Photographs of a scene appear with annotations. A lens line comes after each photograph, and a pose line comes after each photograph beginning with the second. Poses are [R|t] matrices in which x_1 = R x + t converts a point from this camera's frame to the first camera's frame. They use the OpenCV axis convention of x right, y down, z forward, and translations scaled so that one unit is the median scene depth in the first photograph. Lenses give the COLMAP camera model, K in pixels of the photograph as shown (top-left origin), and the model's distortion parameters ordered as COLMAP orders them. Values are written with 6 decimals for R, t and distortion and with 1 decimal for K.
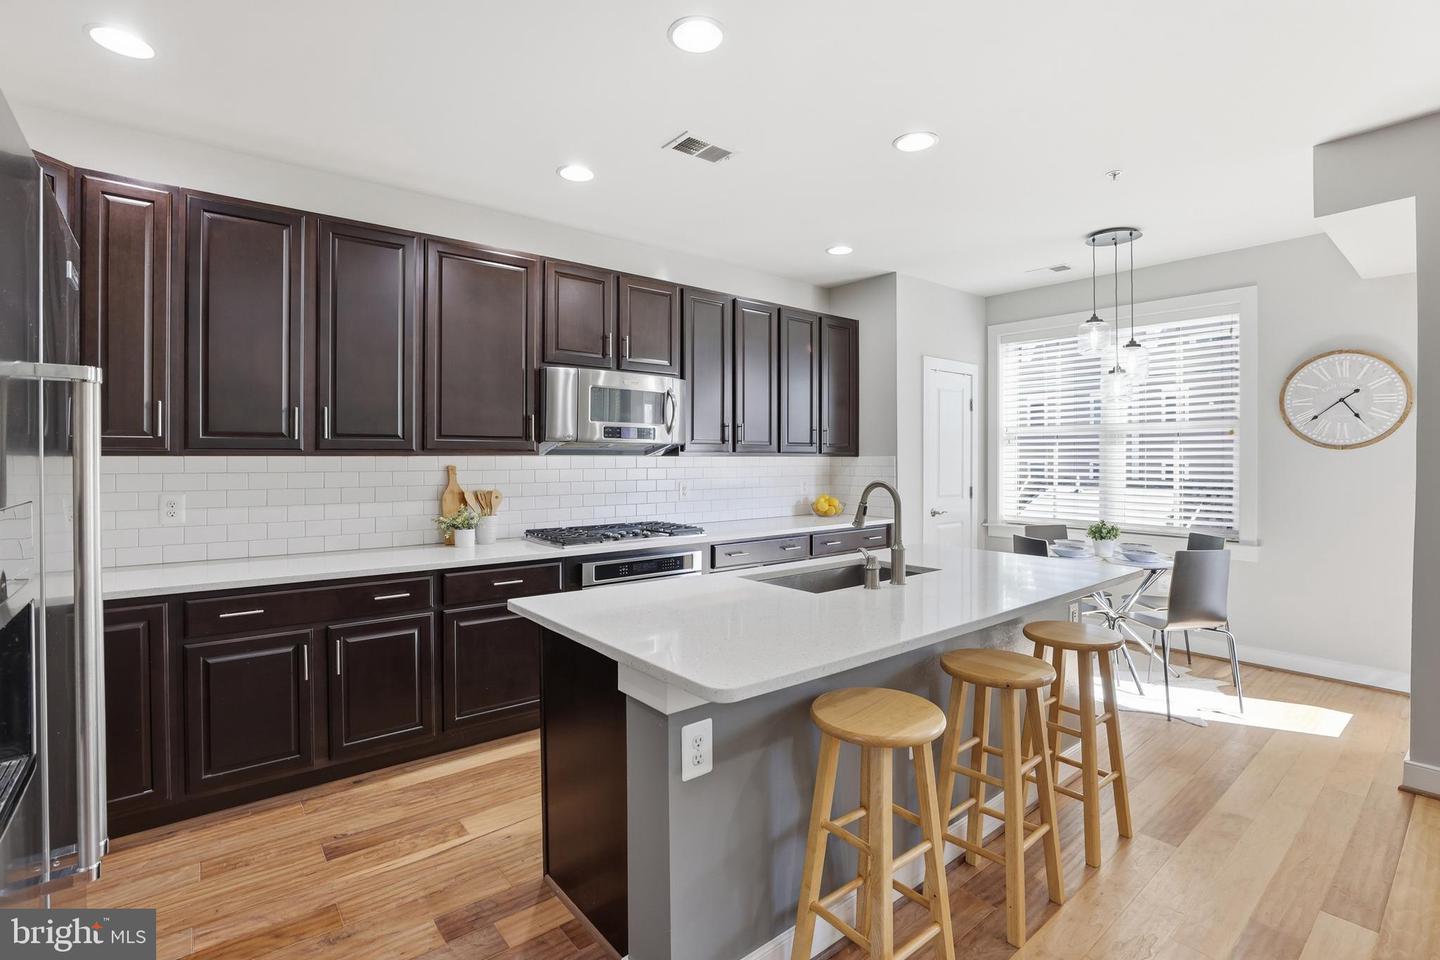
lens RADIAL K [[663.9, 0, 717.0], [0, 663.9, 458.8], [0, 0, 1]] dist [-0.044866, 0.013502]
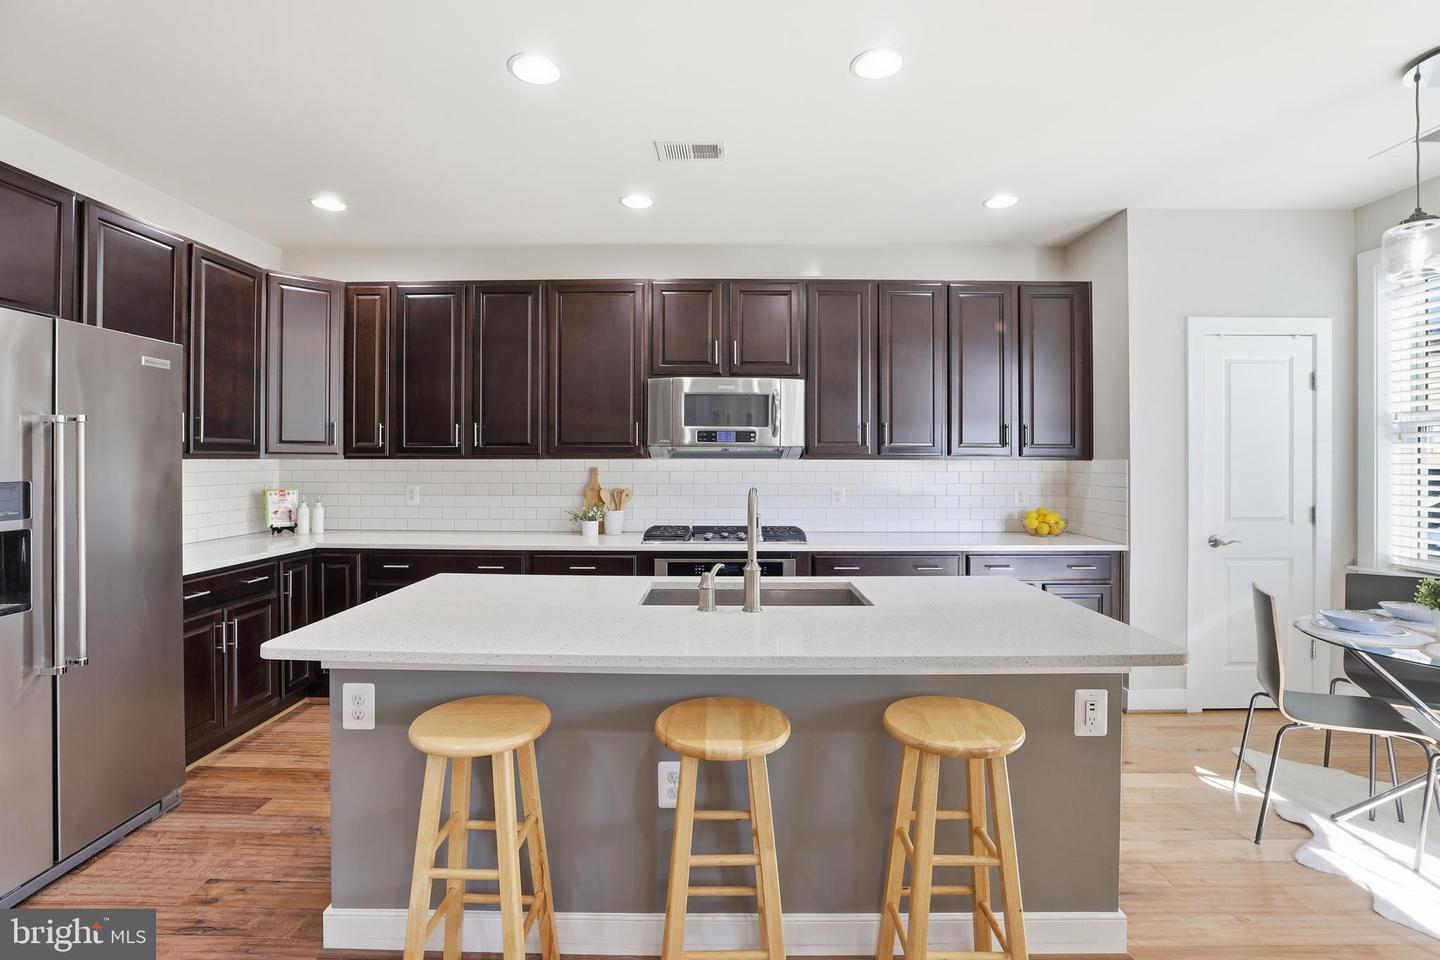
lens RADIAL K [[663.9, 0, 717.0], [0, 663.9, 458.8], [0, 0, 1]] dist [-0.044866, 0.013502]
pose [[0.774068, -0.000832, -0.633102, 0.503413], [-0.003114, 0.999982, -0.005122, 0.000397], [0.633095, 0.005936, 0.774051, 0.207542]]
